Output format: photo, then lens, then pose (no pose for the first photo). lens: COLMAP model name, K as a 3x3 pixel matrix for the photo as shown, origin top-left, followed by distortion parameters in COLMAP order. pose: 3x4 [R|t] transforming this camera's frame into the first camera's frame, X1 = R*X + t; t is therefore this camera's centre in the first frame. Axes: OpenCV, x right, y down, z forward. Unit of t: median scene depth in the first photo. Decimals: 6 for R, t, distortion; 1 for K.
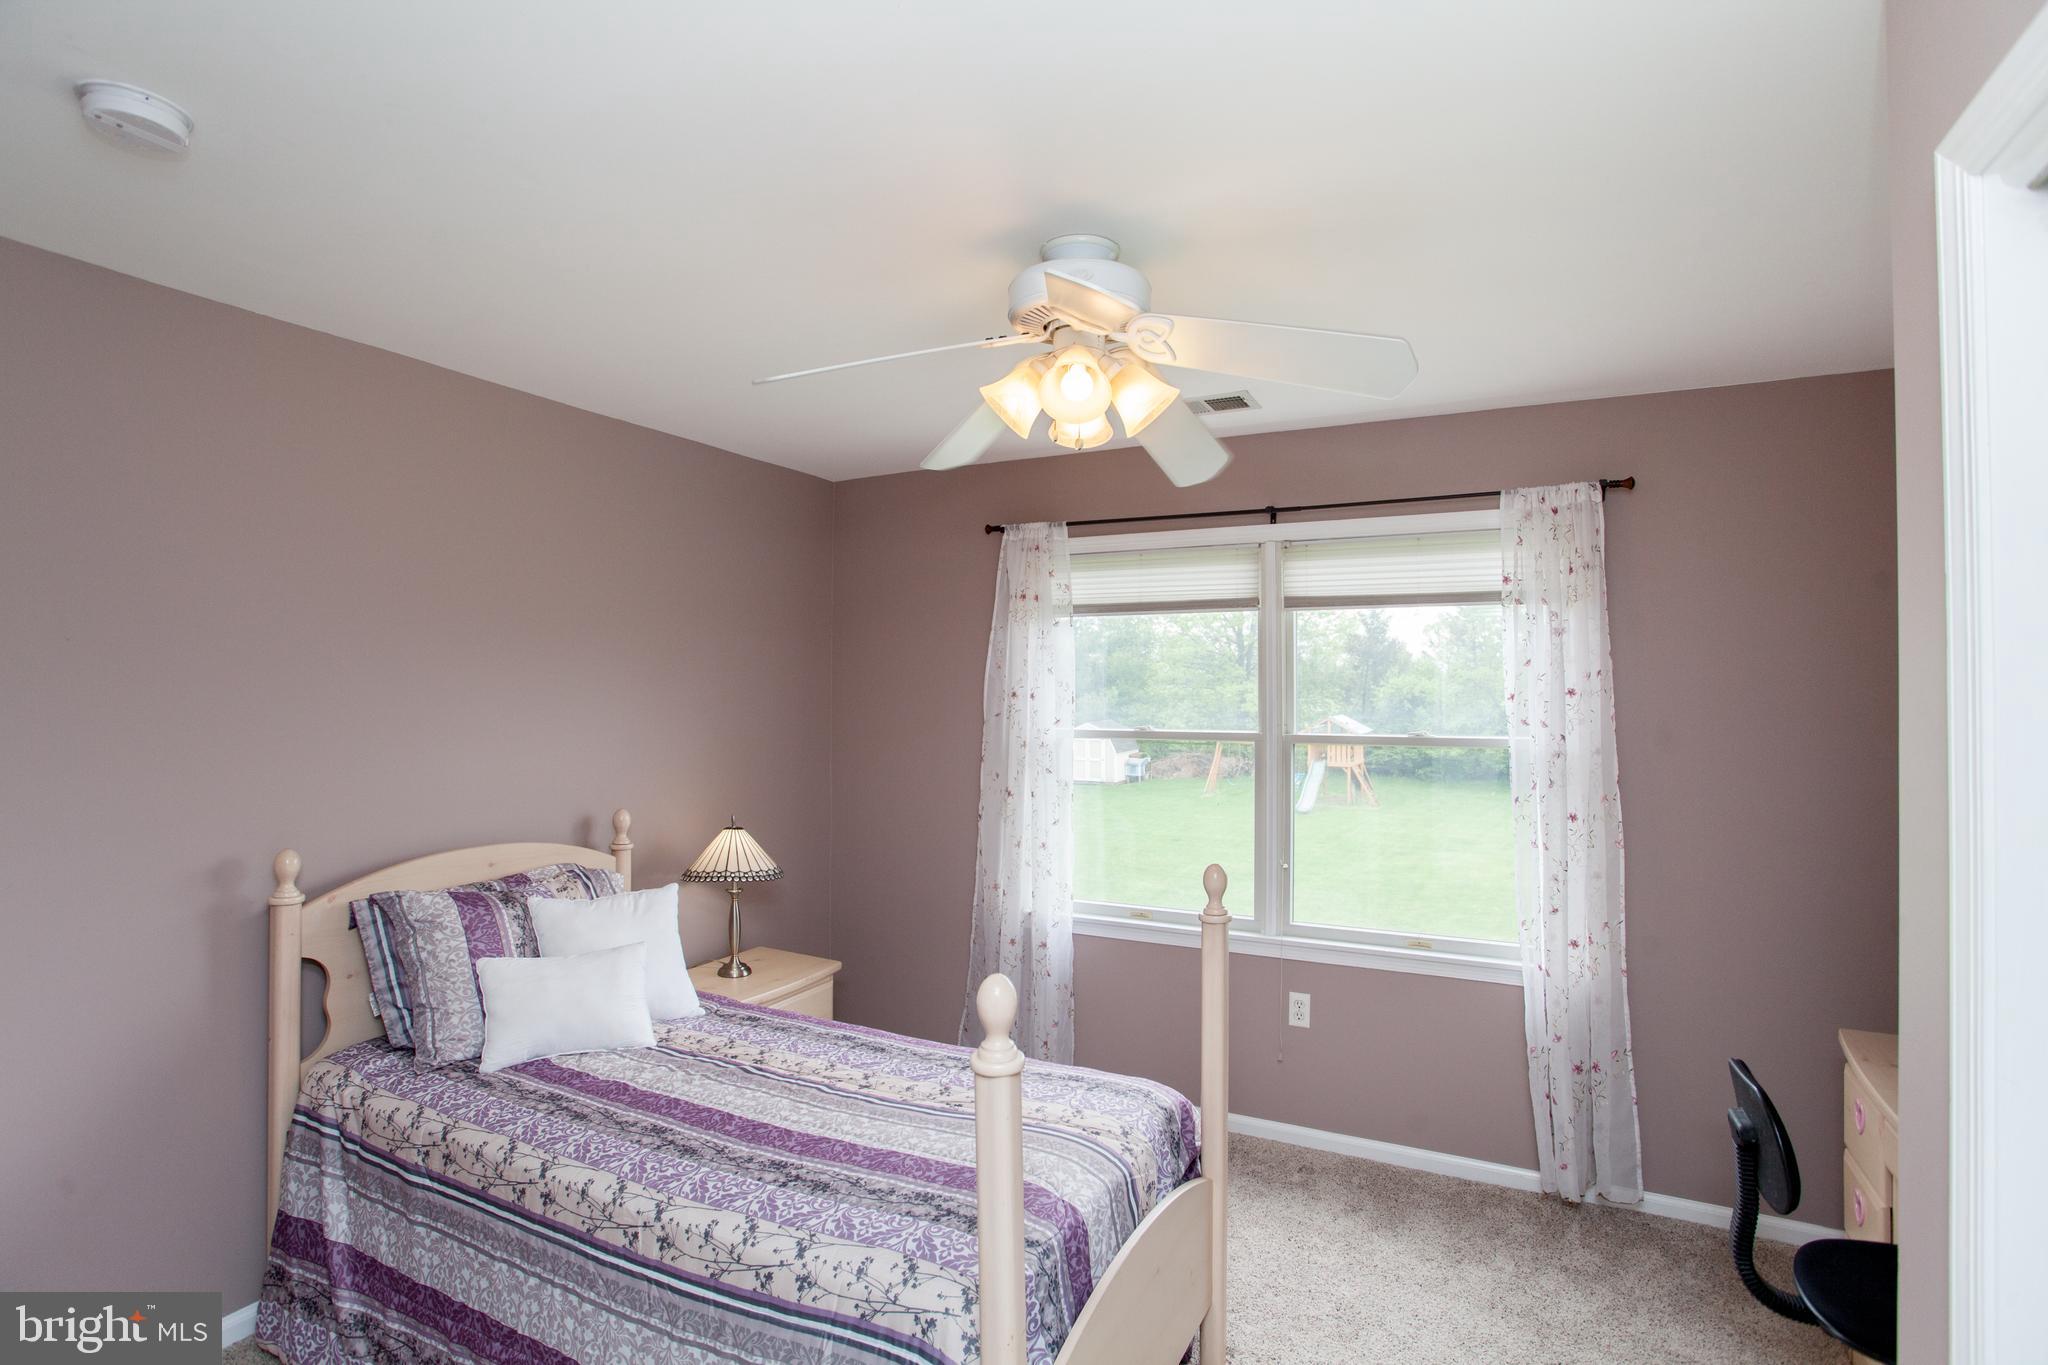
lens RADIAL K [[995.1, 0, 1020.0], [0, 995.1, 688.2], [0, 0, 1]] dist [-0.073294, 0.028380]
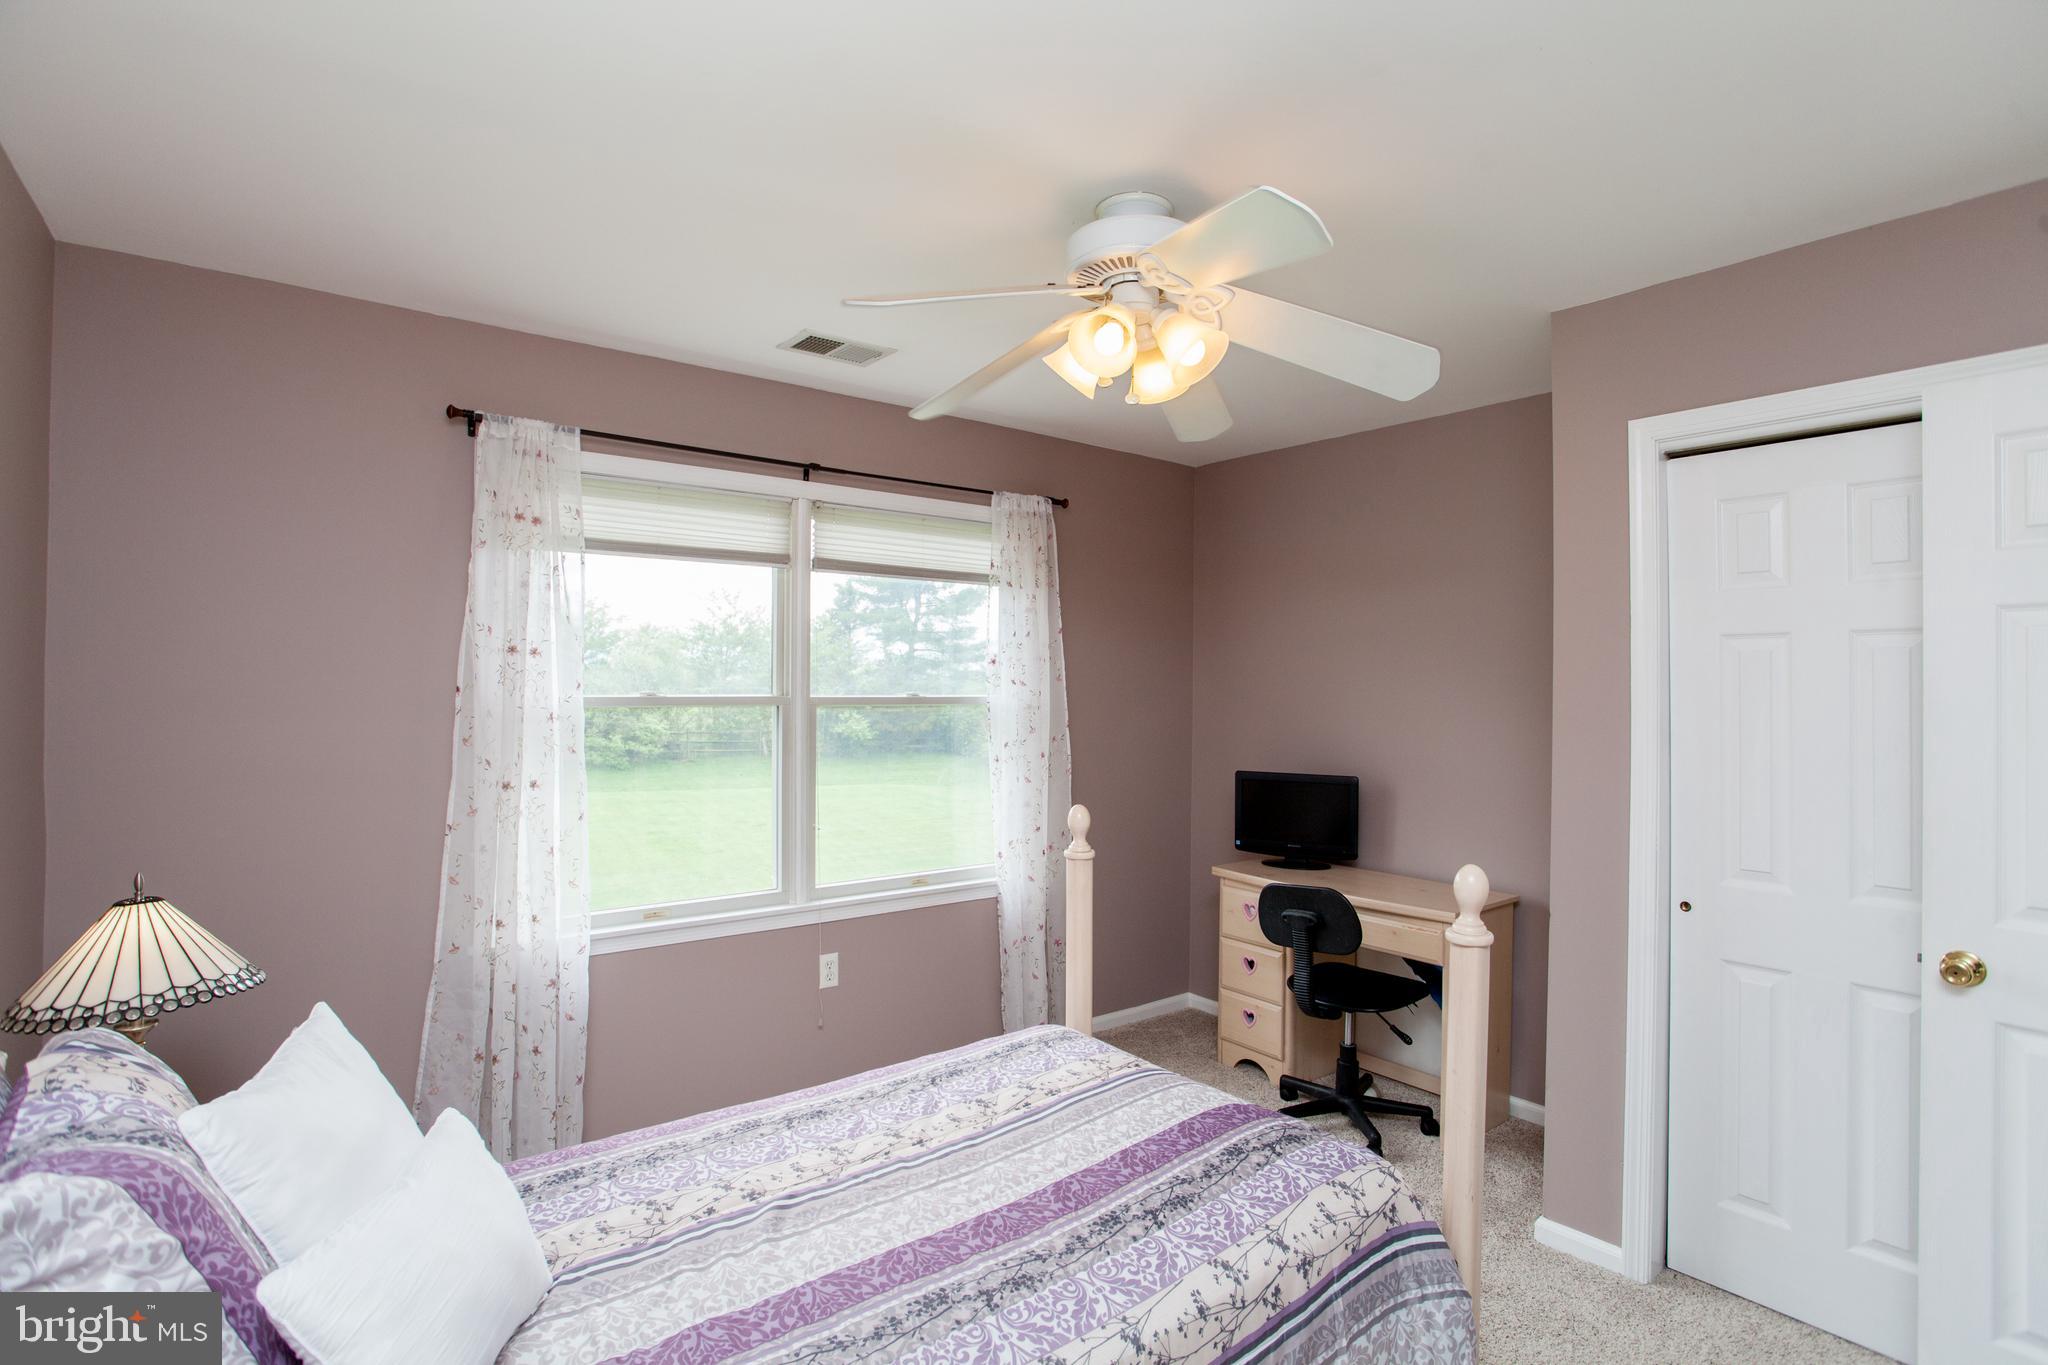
lens RADIAL K [[995.1, 0, 1020.5], [0, 995.1, 671.4], [0, 0, 1]] dist [-0.073294, 0.028380]
pose [[0.420921, 0.006916, 0.907071, -0.607118], [-0.009619, 0.999949, -0.003160, 0.025336], [-0.907046, -0.007395, 0.420966, 0.442751]]
